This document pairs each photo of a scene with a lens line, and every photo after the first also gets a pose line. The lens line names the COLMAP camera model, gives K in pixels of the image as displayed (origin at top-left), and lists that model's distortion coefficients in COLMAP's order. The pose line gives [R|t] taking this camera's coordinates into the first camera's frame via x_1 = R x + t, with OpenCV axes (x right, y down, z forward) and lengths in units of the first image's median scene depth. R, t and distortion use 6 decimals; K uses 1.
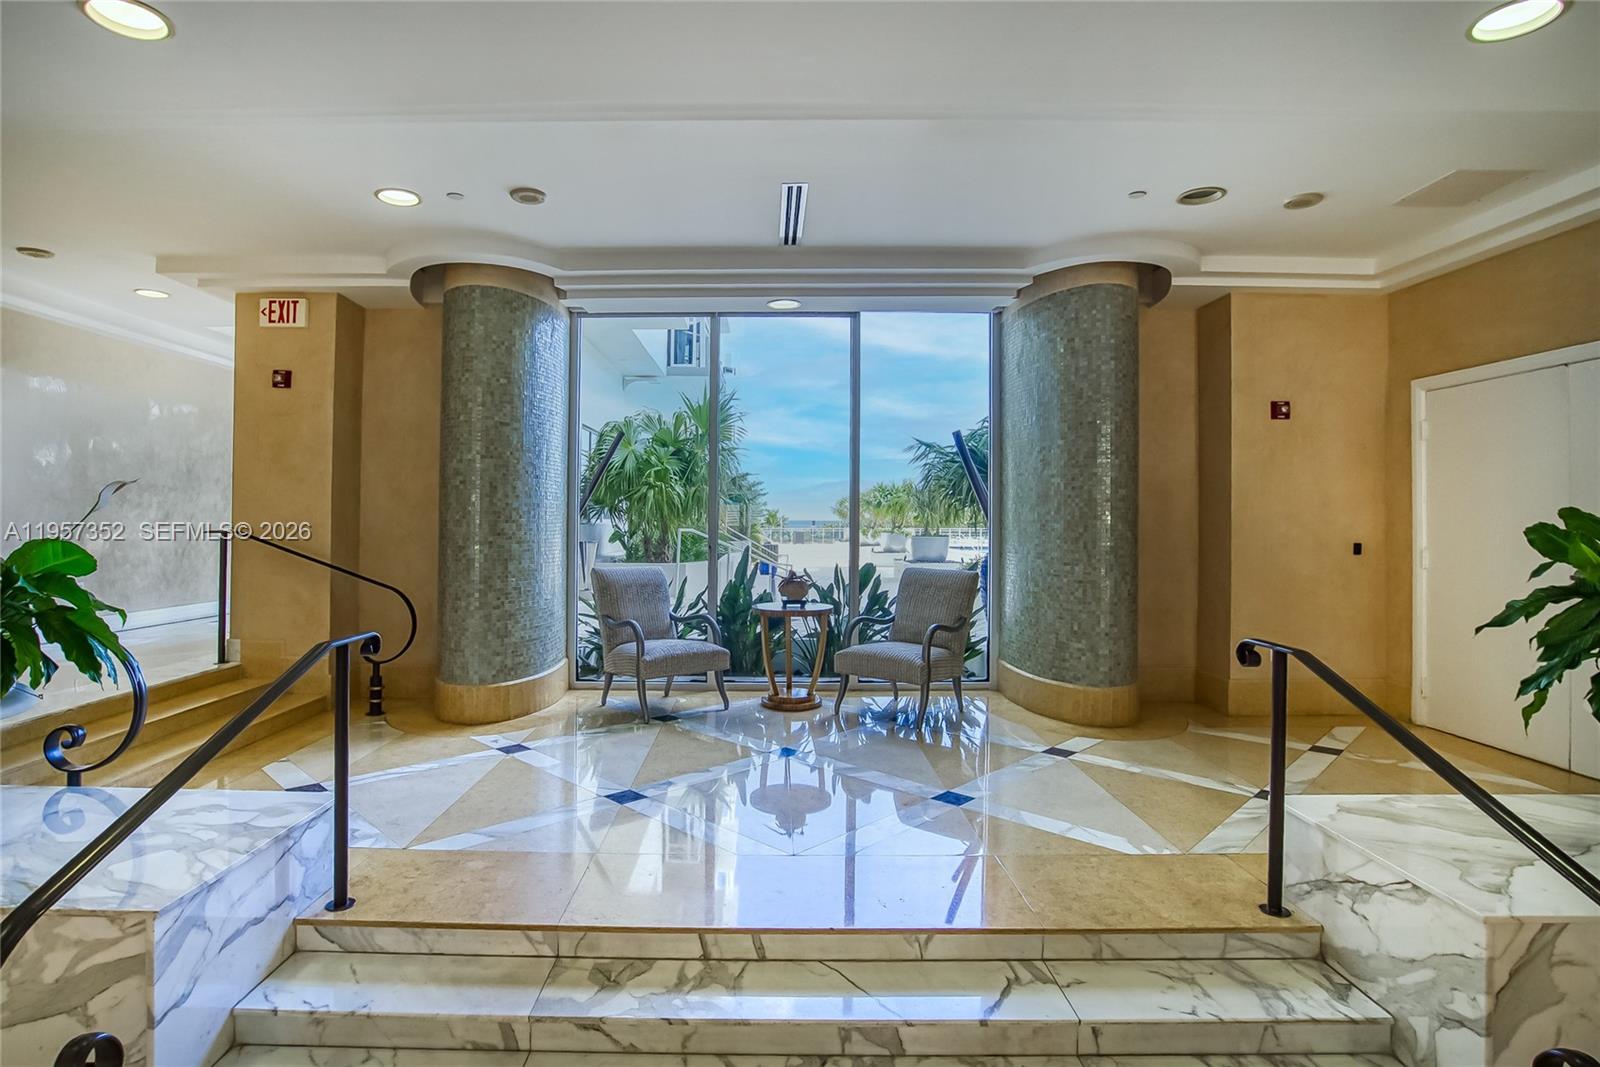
lens RADIAL K [[748.2, 0, 797.6], [0, 748.2, 520.3], [0, 0, 1]] dist [0.000012, 0.000452]
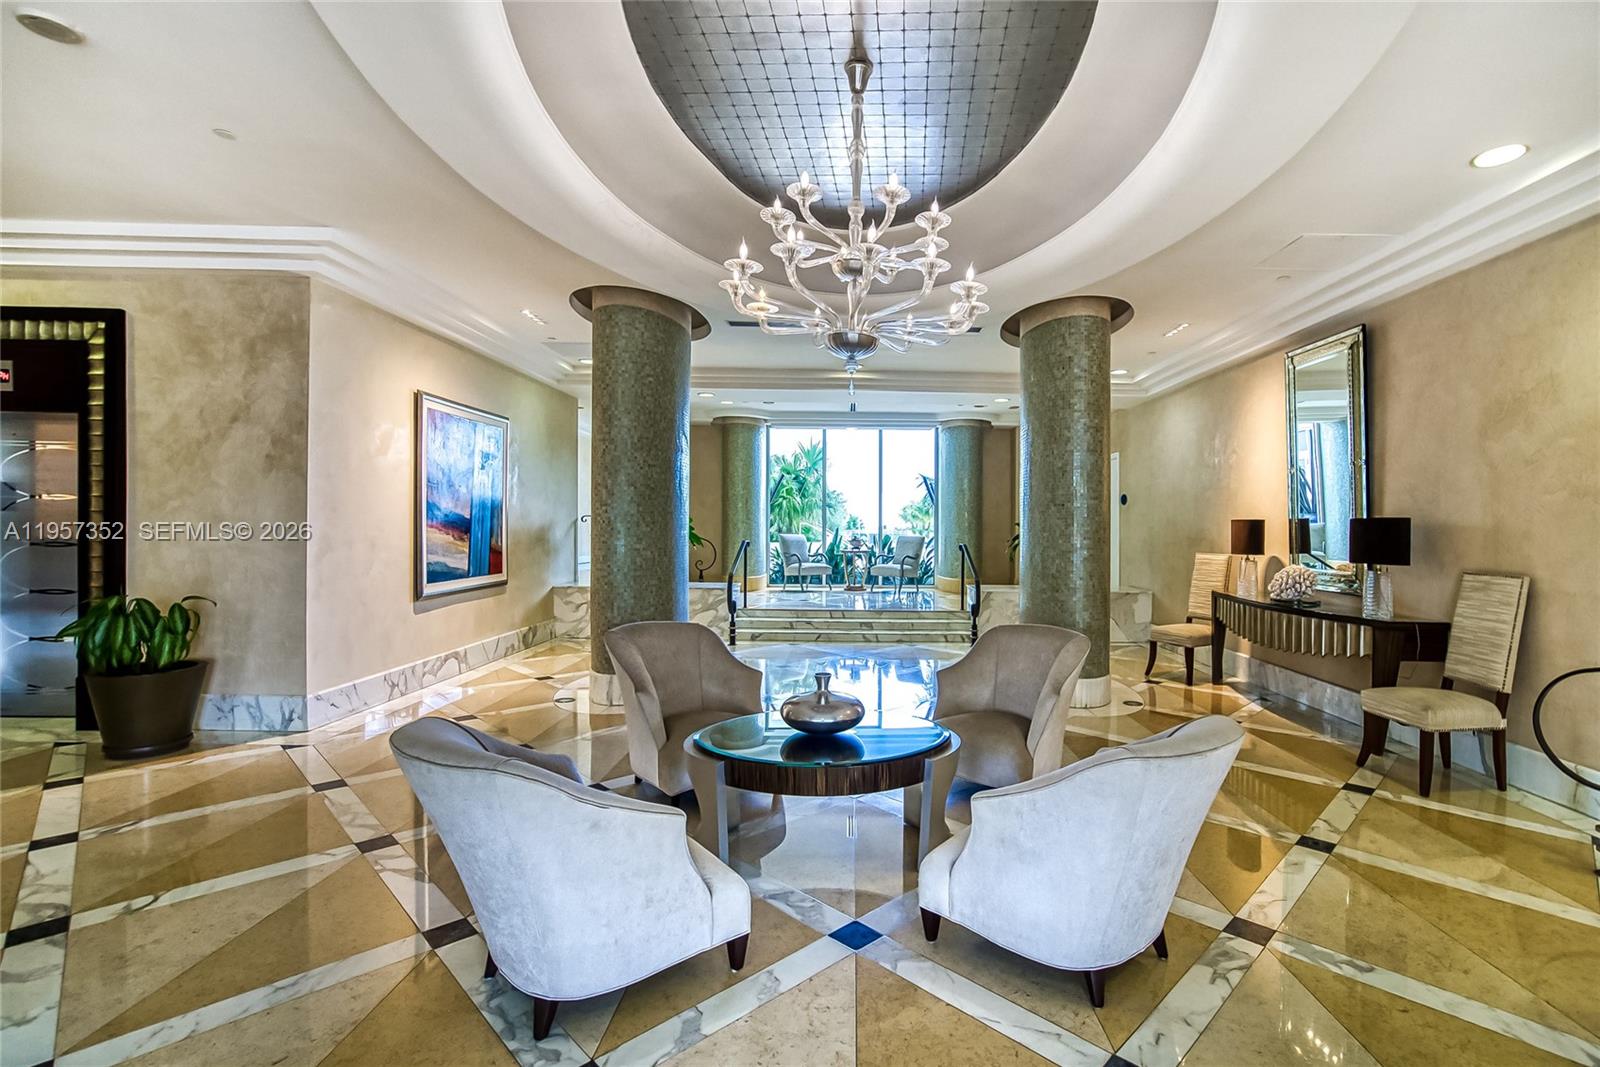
lens RADIAL K [[748.2, 0, 797.6], [0, 748.2, 520.3], [0, 0, 1]] dist [0.000012, 0.000452]
pose [[0.992498, -0.009584, -0.121882, 0.101828], [0.010271, 0.999935, 0.005009, -0.008055], [0.121826, -0.006223, 0.992532, -1.448872]]
